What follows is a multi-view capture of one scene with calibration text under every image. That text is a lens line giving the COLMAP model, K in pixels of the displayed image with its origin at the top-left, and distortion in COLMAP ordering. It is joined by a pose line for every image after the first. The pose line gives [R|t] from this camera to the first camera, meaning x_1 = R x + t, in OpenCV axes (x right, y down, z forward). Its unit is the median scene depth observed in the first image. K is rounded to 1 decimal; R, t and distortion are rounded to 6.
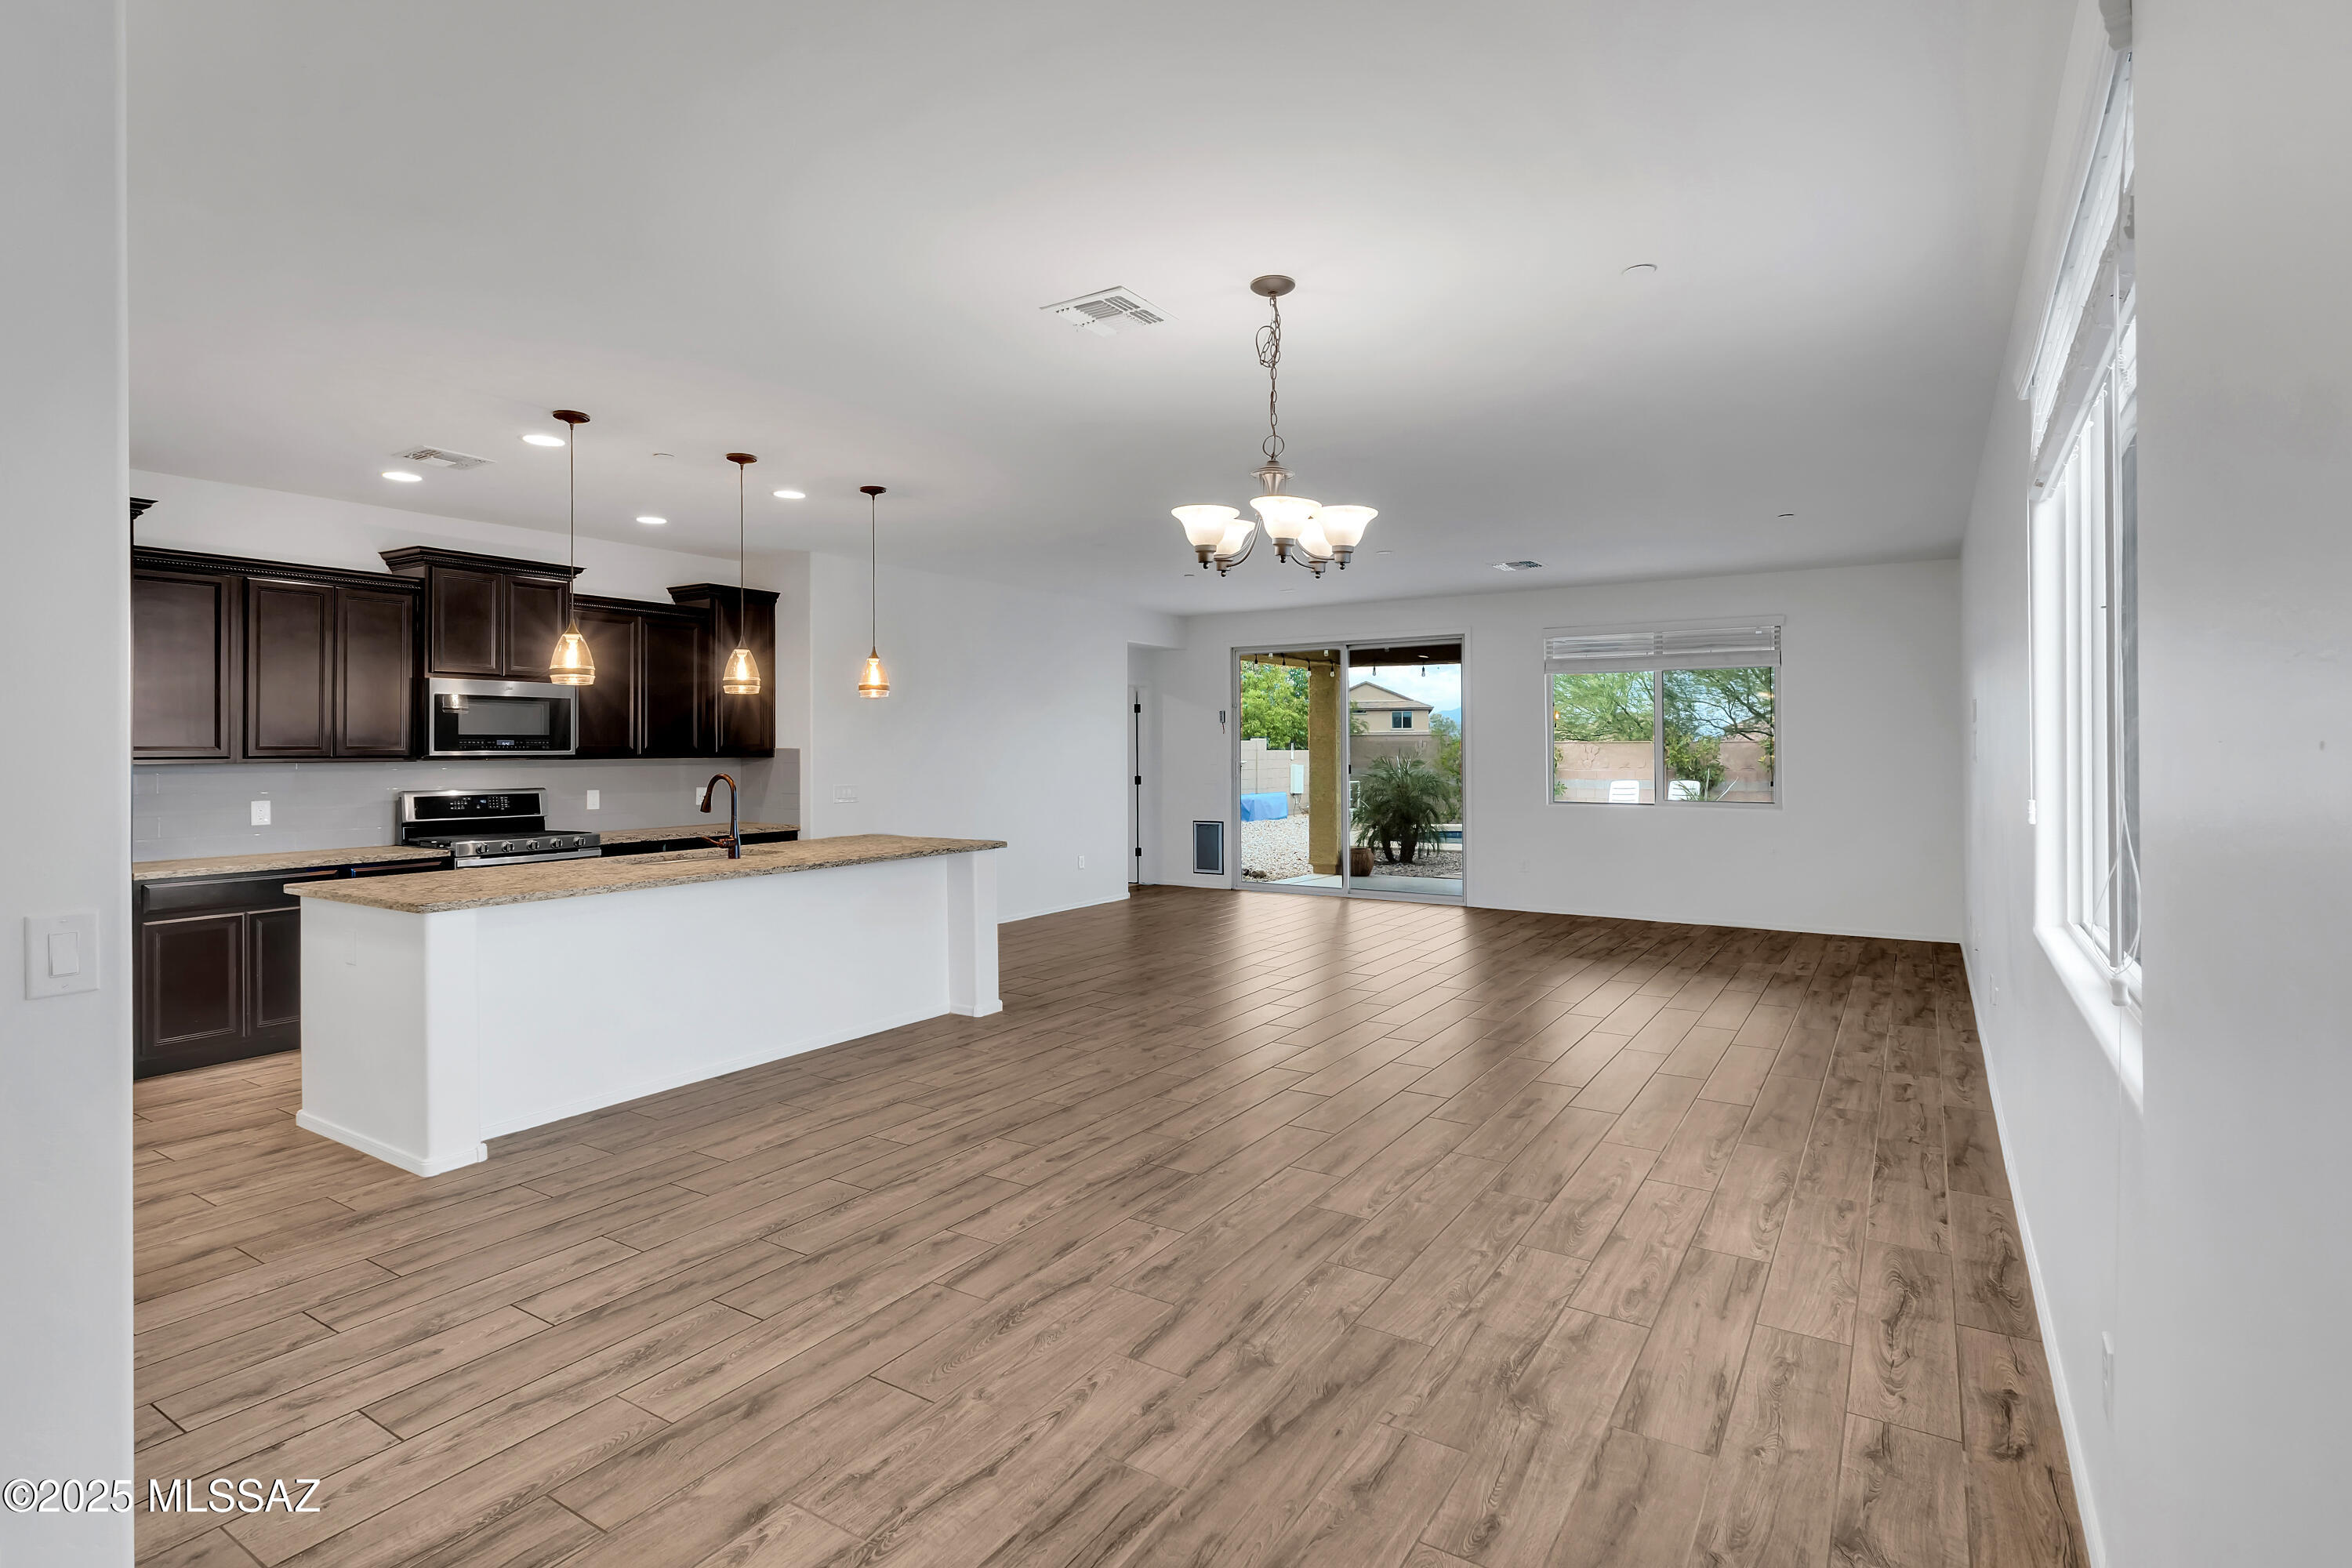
lens RADIAL K [[1144.0, 0, 1207.0], [0, 1144.0, 739.3], [0, 0, 1]] dist [0.003904, 0.000368]
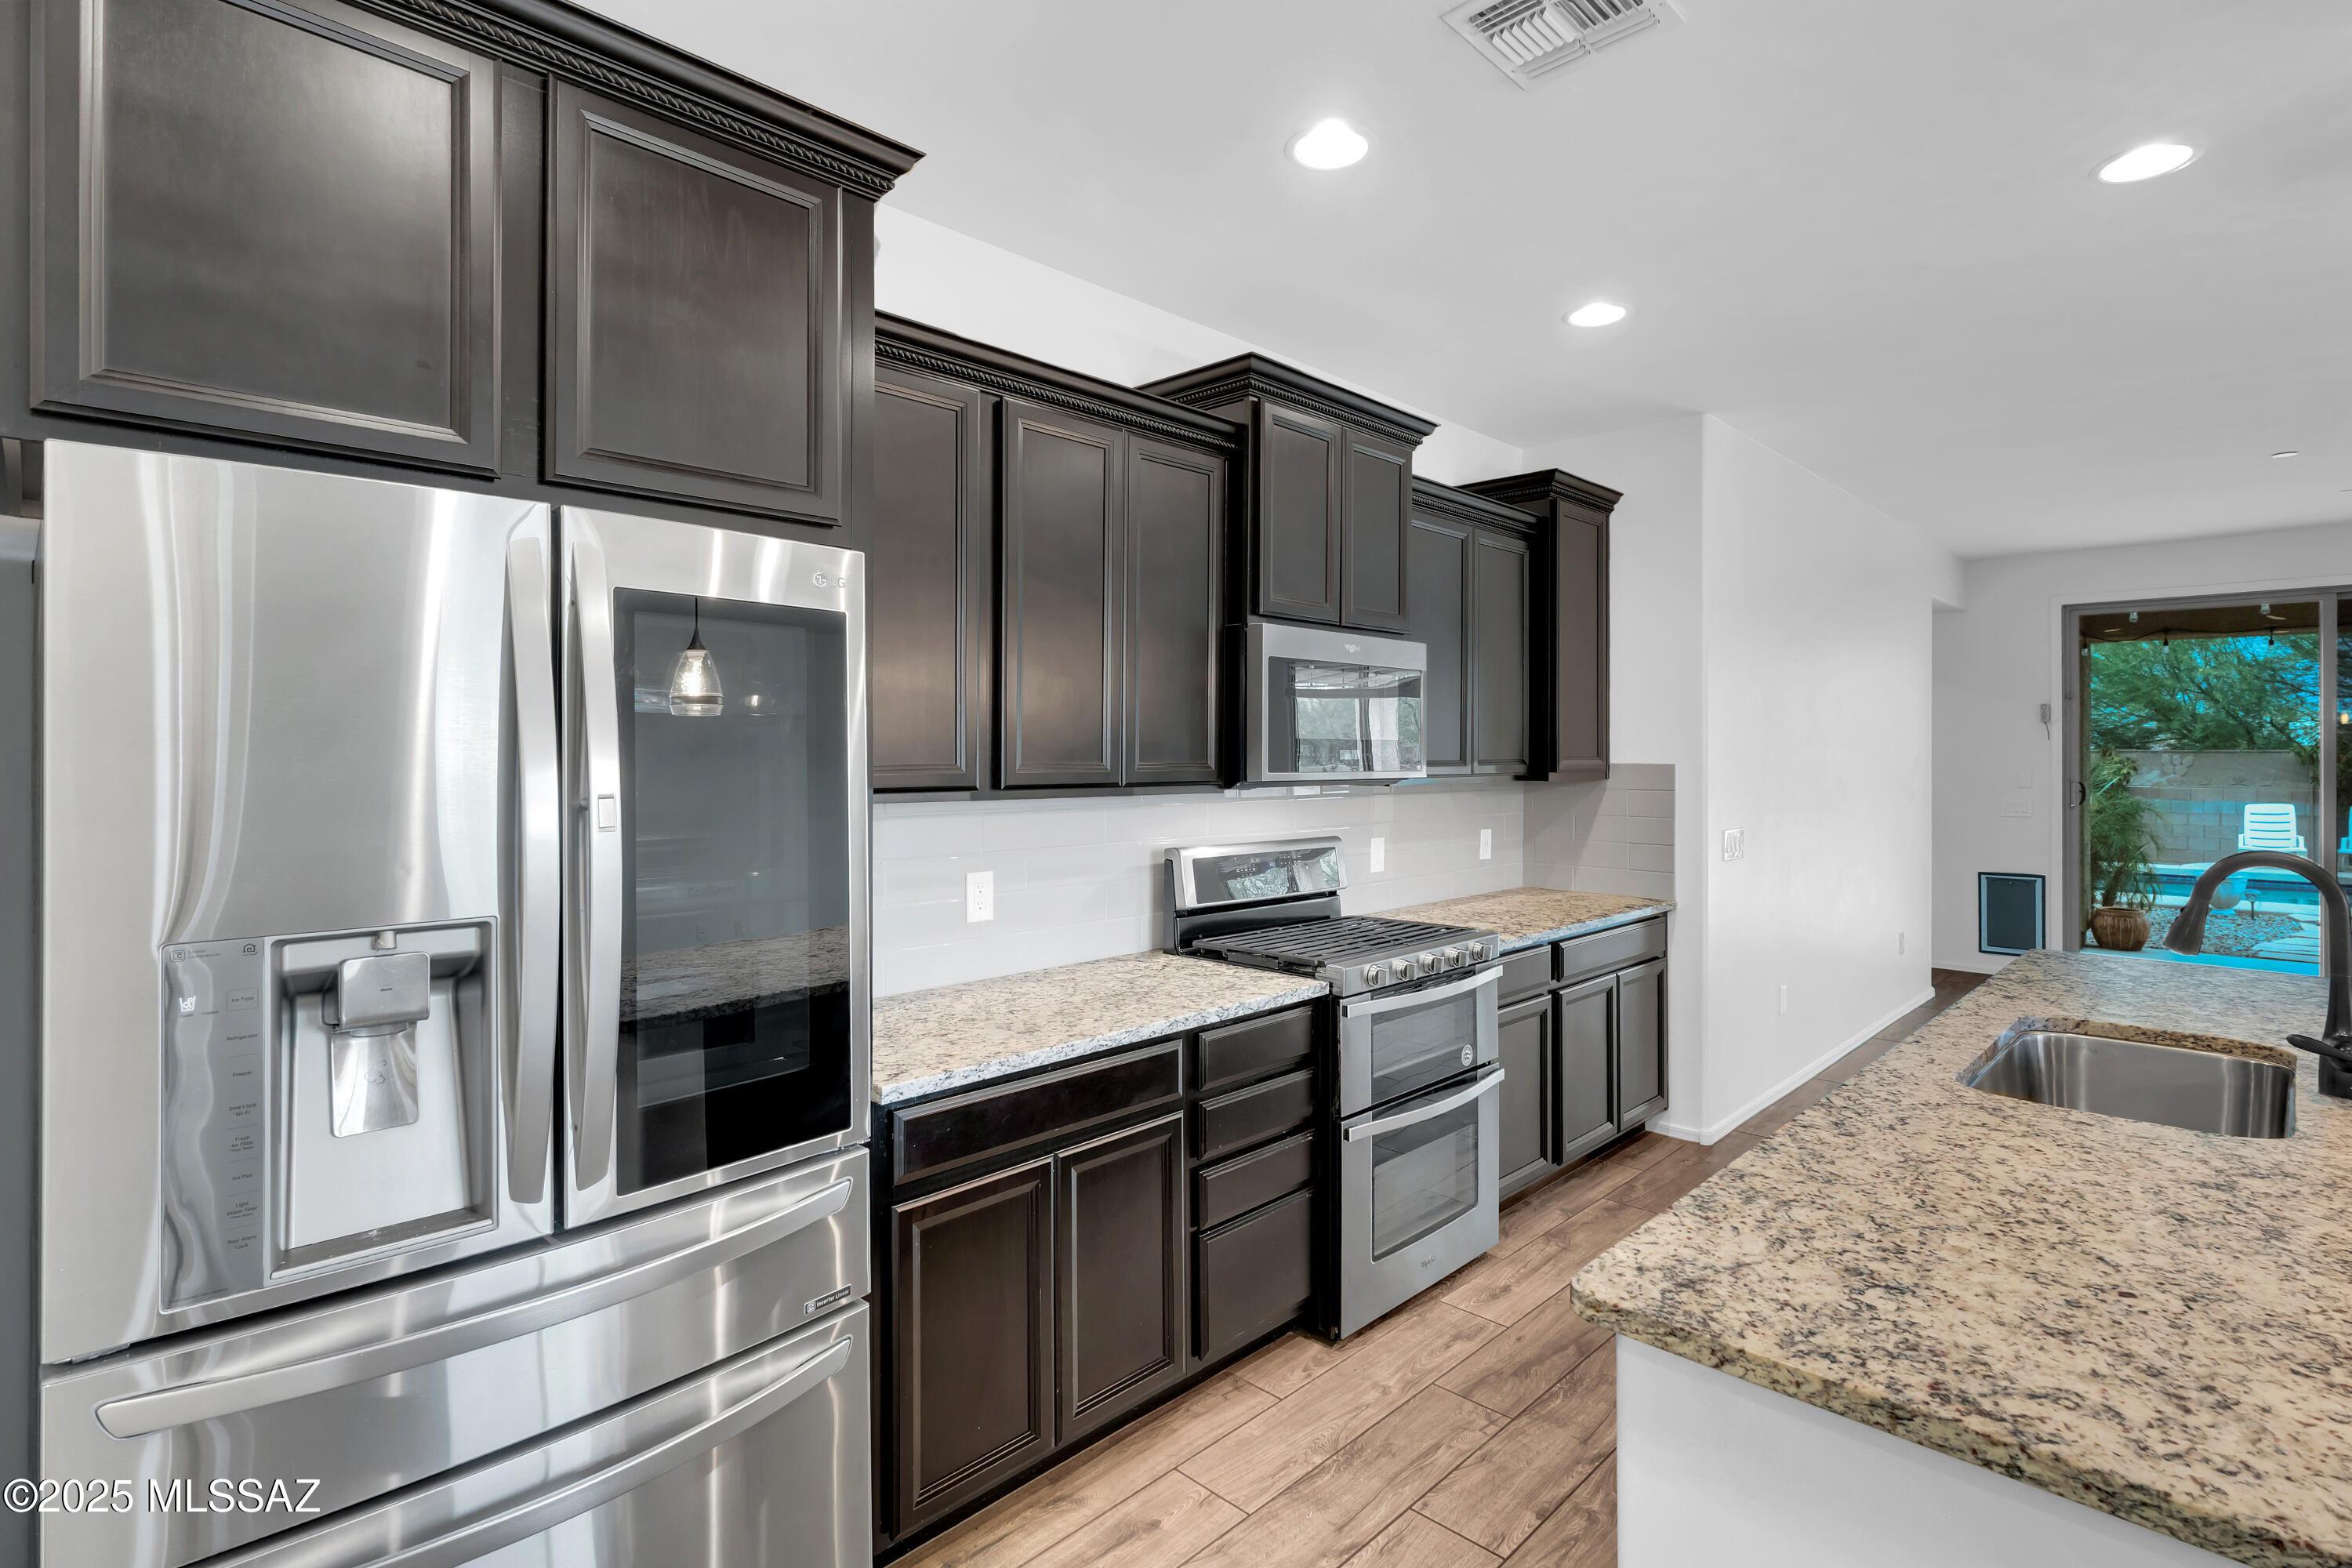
lens RADIAL K [[1138.4, 0, 1200.6], [0, 1138.4, 752.4], [0, 0, 1]] dist [0.002276, -0.000126]
pose [[0.978332, 0.004887, -0.206984, -0.967142], [-0.003155, 0.999957, 0.008695, -0.003836], [0.207018, -0.007854, 0.978306, 0.827790]]
